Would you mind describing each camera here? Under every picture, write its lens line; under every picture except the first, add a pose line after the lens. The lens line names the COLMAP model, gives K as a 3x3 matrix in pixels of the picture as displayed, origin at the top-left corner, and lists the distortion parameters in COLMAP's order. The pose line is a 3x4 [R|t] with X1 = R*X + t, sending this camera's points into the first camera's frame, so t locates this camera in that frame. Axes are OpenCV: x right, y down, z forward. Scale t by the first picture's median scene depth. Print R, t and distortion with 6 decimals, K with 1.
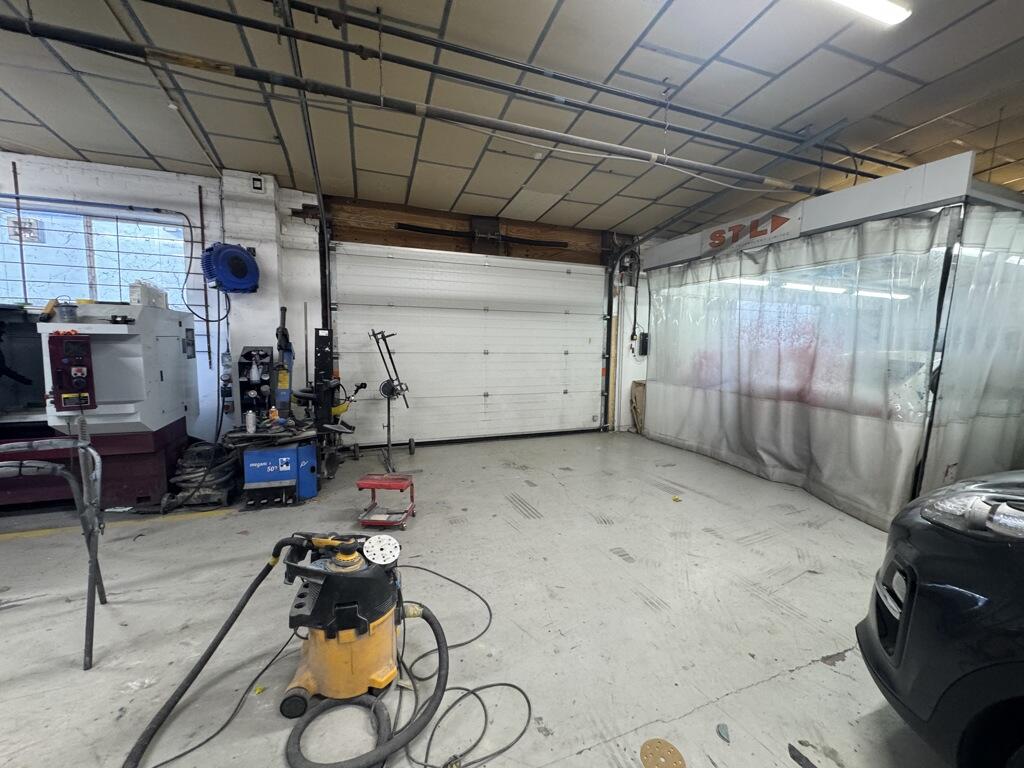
lens RADIAL K [[410.1, 0, 513.2], [0, 410.1, 384.5], [0, 0, 1]] dist [0.015642, -0.000142]
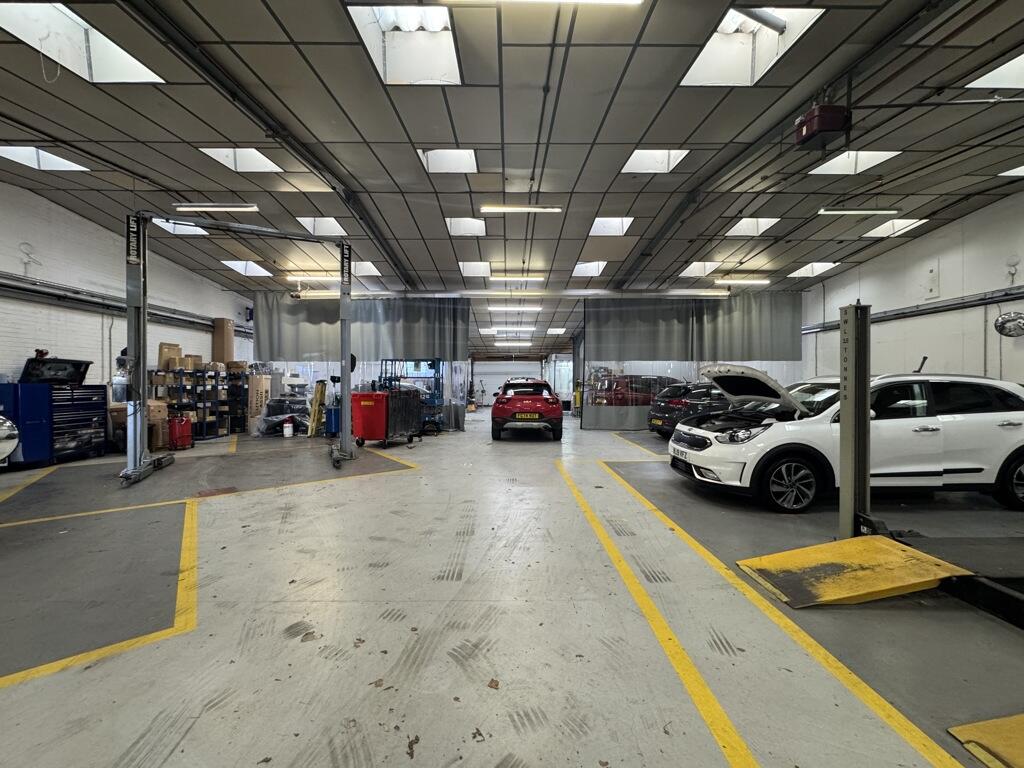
lens RADIAL K [[410.1, 0, 509.1], [0, 410.1, 386.5], [0, 0, 1]] dist [0.015642, -0.000142]
pose [[0.938499, -0.012995, -0.345036, 1.653527], [-0.018362, 0.995999, -0.087459, 0.366516], [0.344792, 0.088416, 0.934506, -3.421860]]
